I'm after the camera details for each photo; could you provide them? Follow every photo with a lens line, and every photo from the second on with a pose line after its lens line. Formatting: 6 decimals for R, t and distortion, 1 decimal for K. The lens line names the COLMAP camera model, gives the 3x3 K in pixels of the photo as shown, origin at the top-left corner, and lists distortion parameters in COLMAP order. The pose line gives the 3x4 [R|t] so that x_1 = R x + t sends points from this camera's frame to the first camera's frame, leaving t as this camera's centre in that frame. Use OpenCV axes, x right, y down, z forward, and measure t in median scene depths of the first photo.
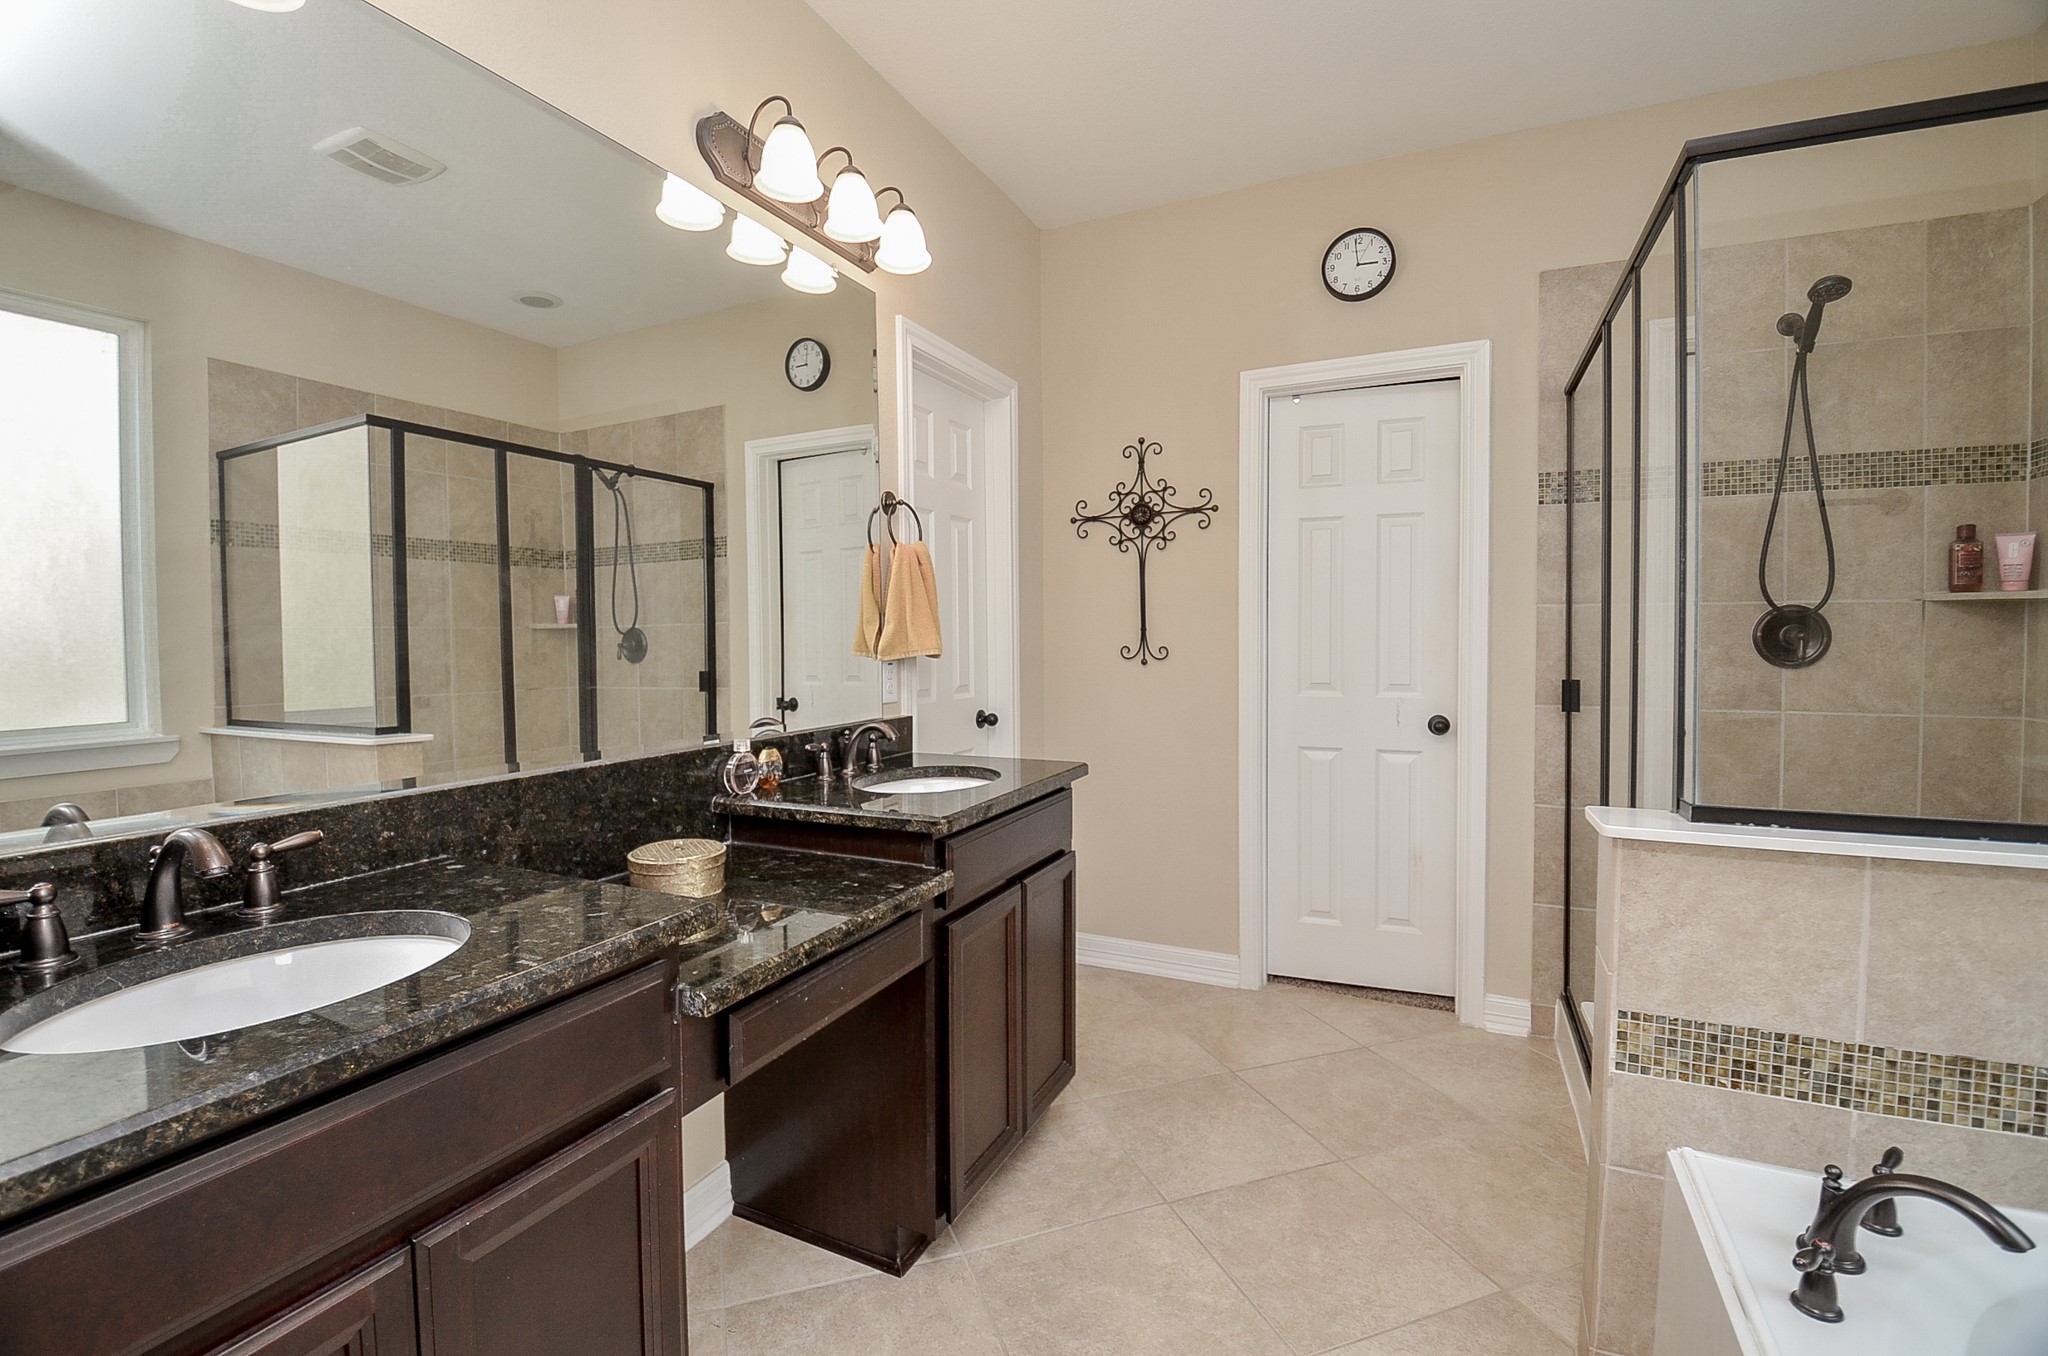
lens RADIAL K [[902.8, 0, 1006.4], [0, 902.8, 659.2], [0, 0, 1]] dist [-0.002180, -0.014032]
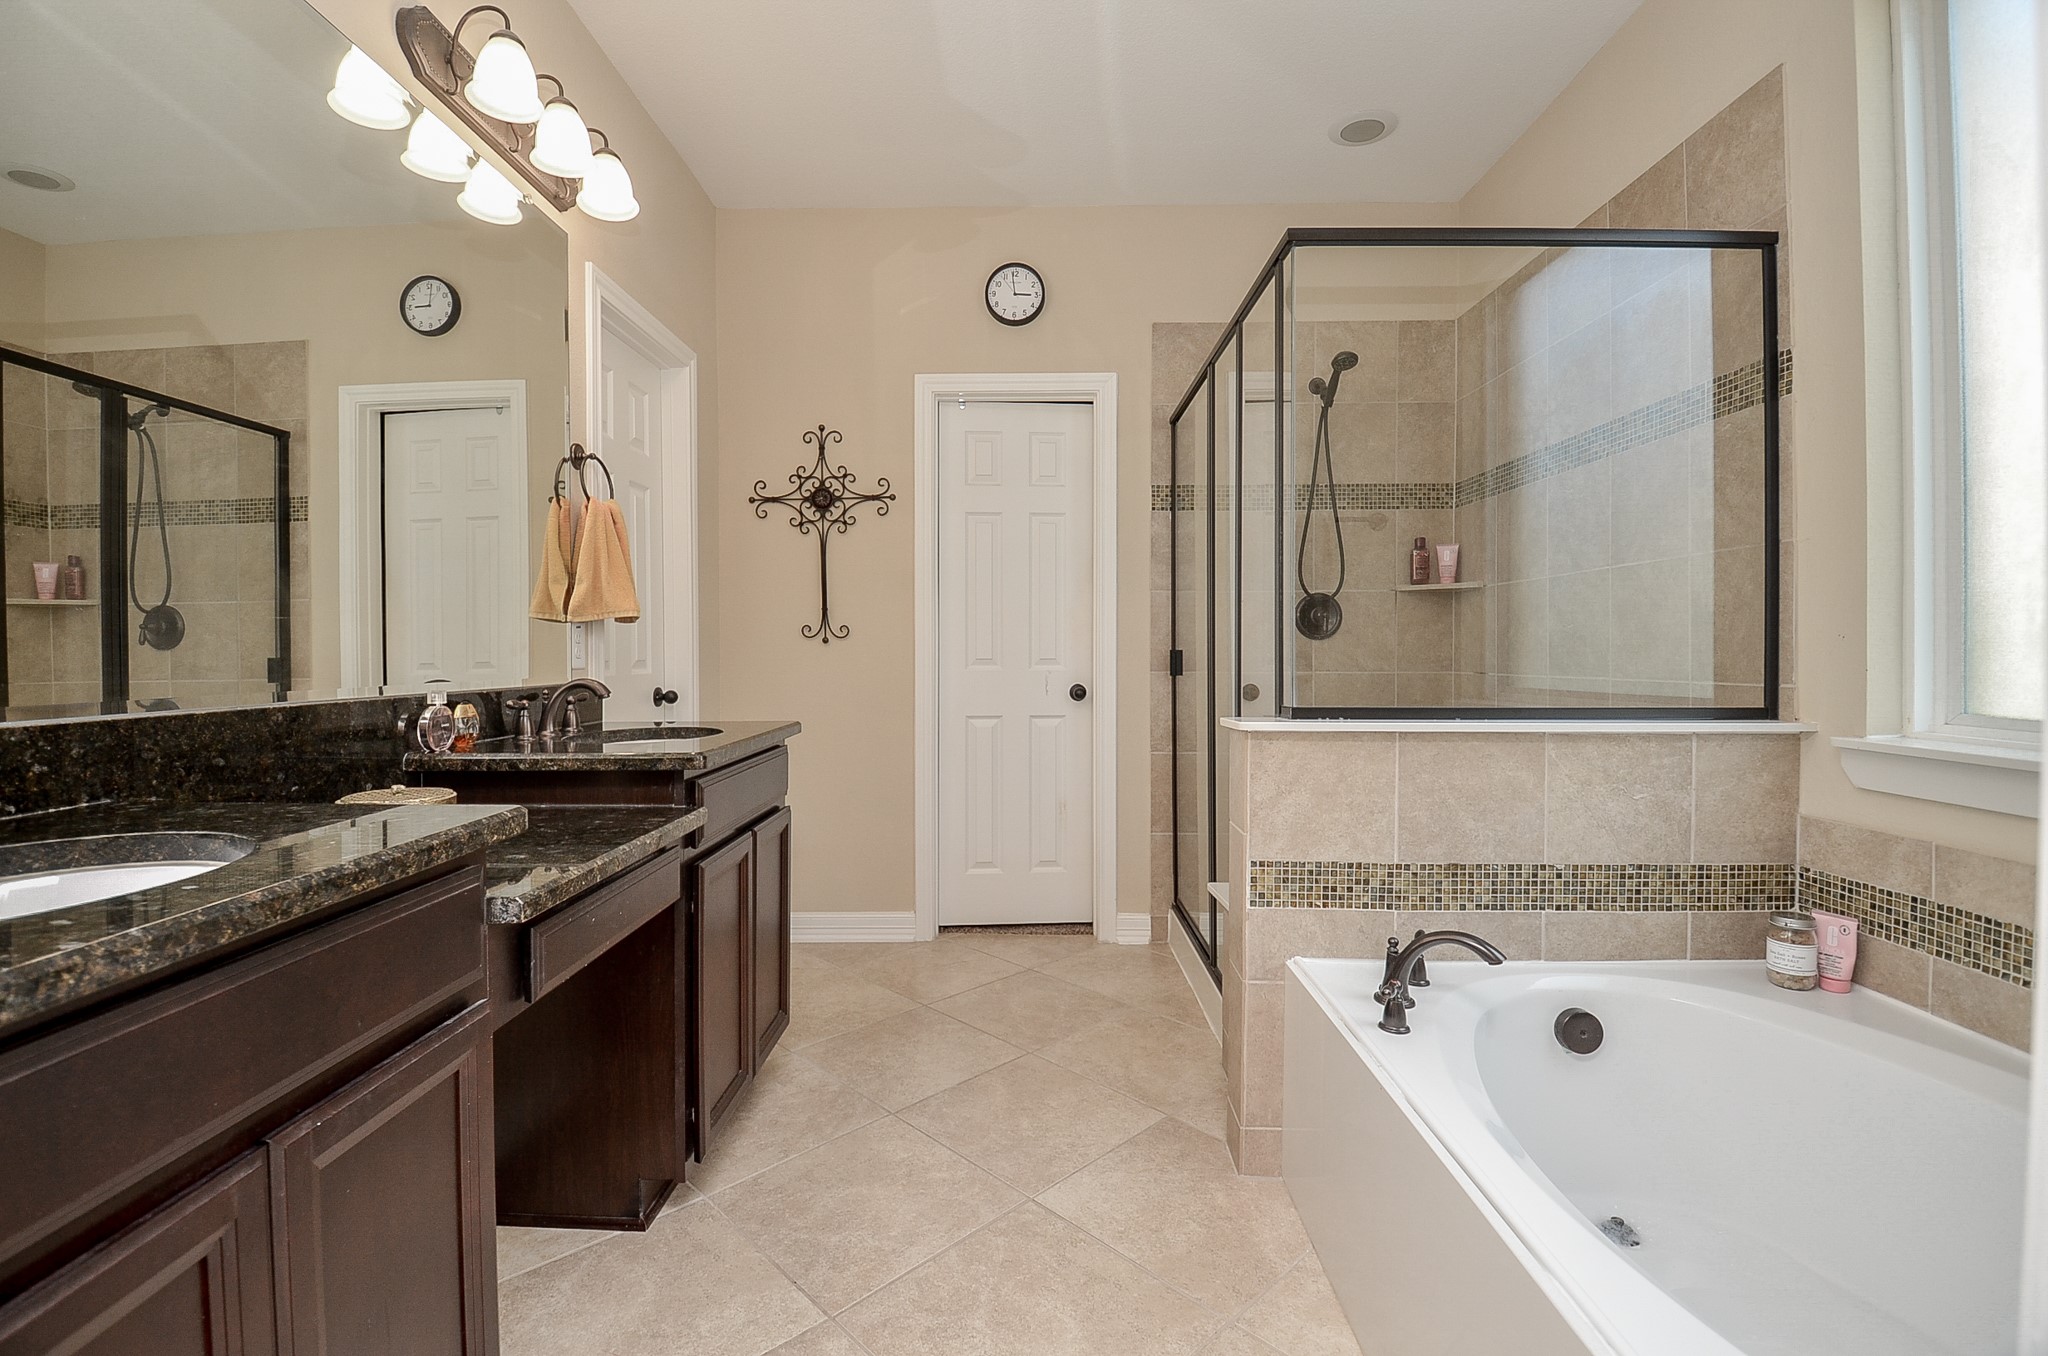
lens RADIAL K [[902.8, 0, 1006.9], [0, 902.8, 660.5], [0, 0, 1]] dist [-0.002180, -0.014032]
pose [[0.909440, 0.001215, 0.415833, -0.132557], [0.006417, 0.999836, -0.016956, 0.068437], [-0.415785, 0.018089, 0.909283, -0.050282]]
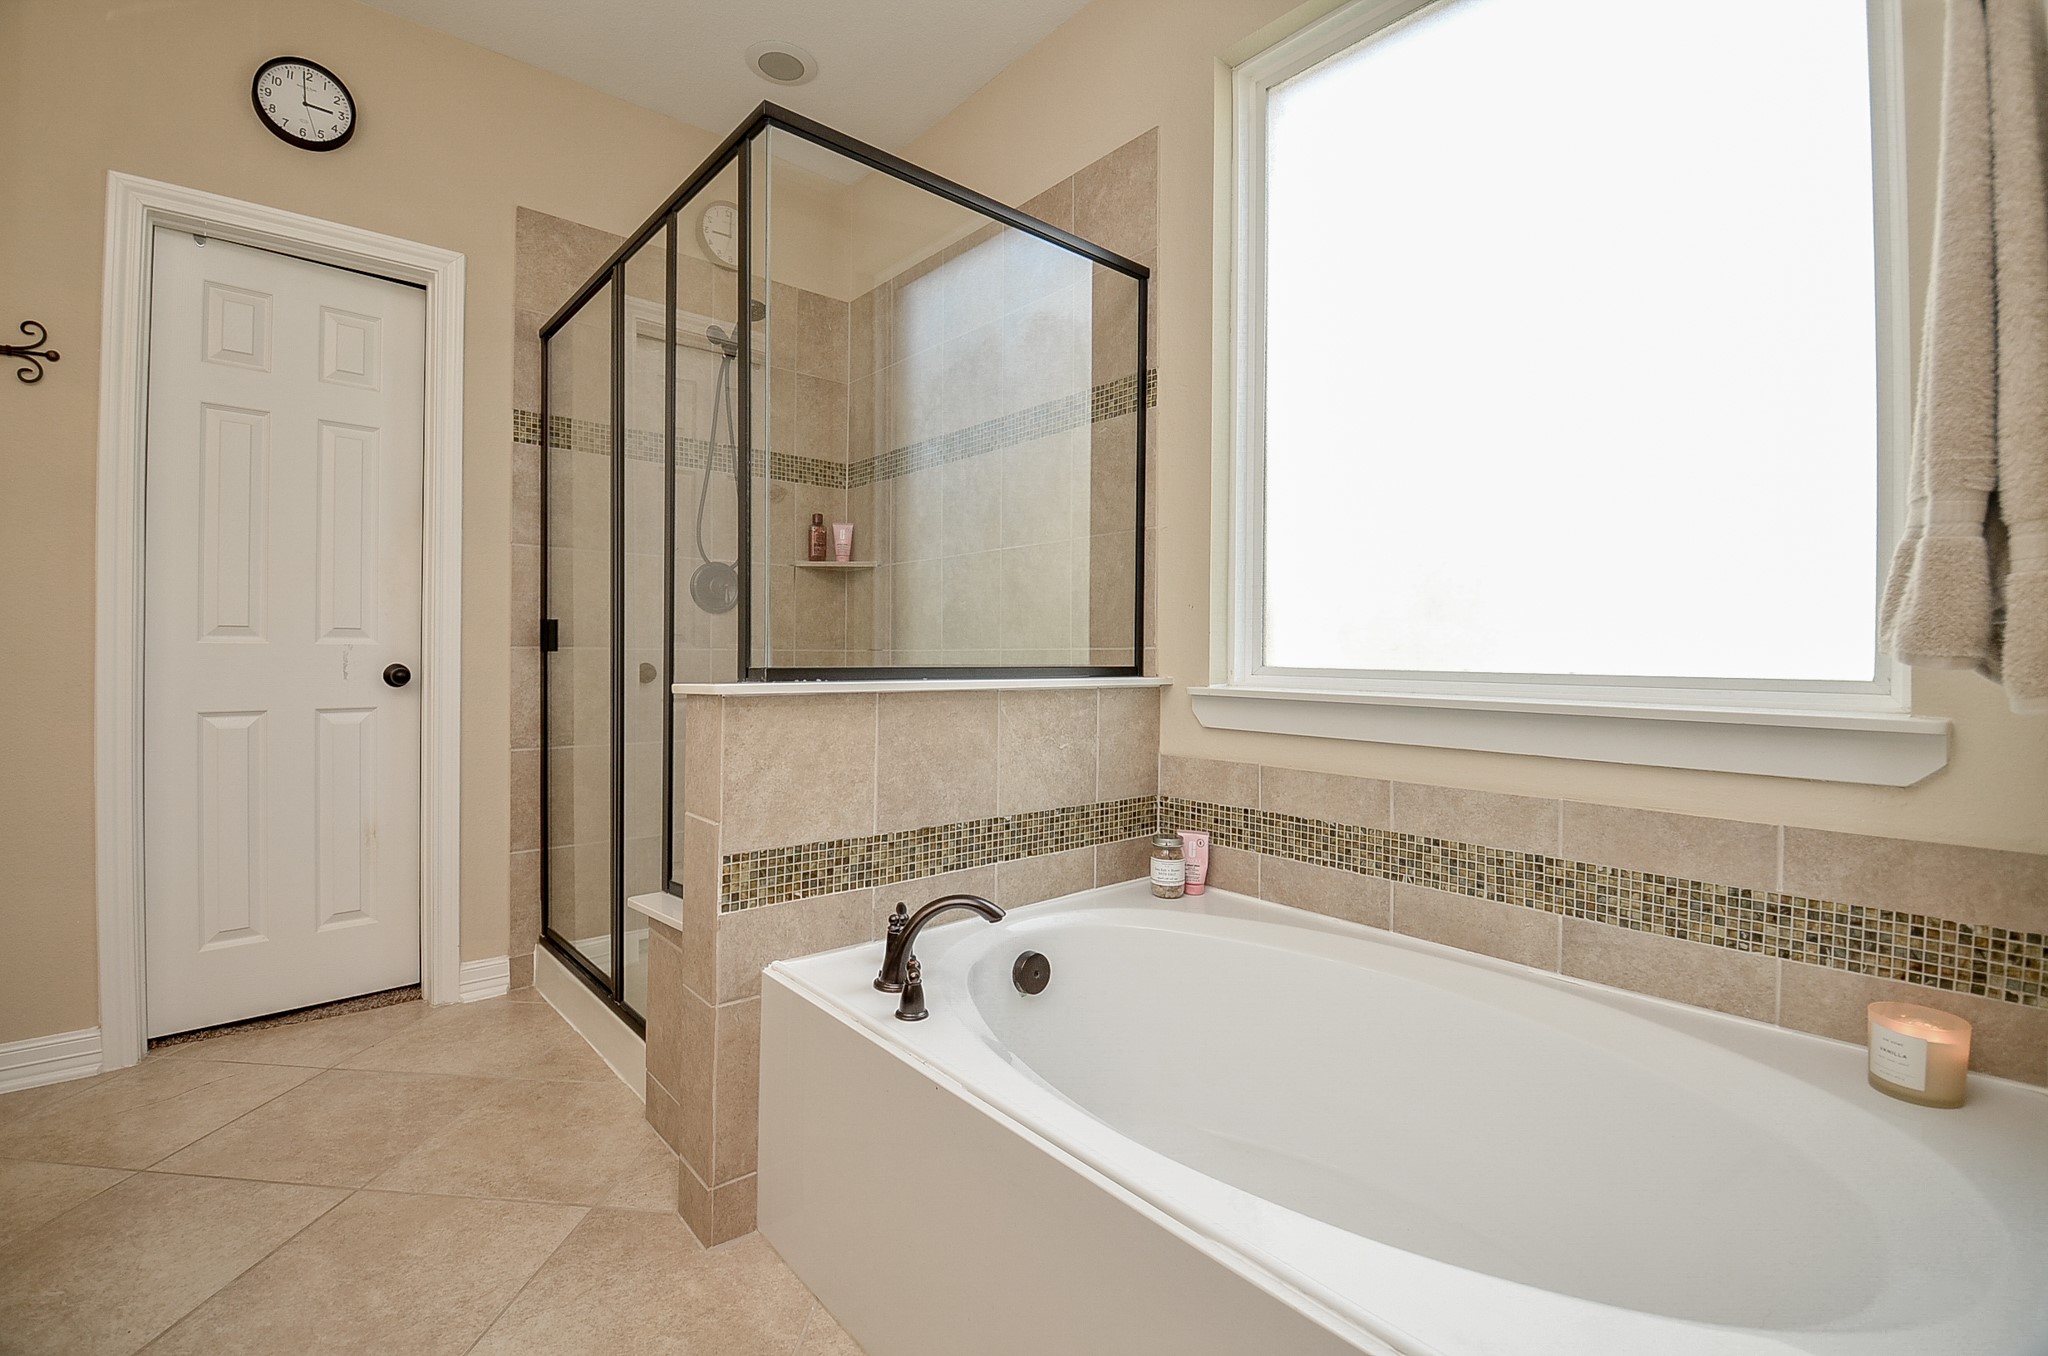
lens RADIAL K [[902.8, 0, 1013.8], [0, 902.8, 660.9], [0, 0, 1]] dist [-0.002180, -0.014032]
pose [[0.393493, 0.005165, 0.919313, -0.116447], [0.016156, 0.999791, -0.012533, 0.107686], [-0.919186, 0.019784, 0.393327, 0.149174]]
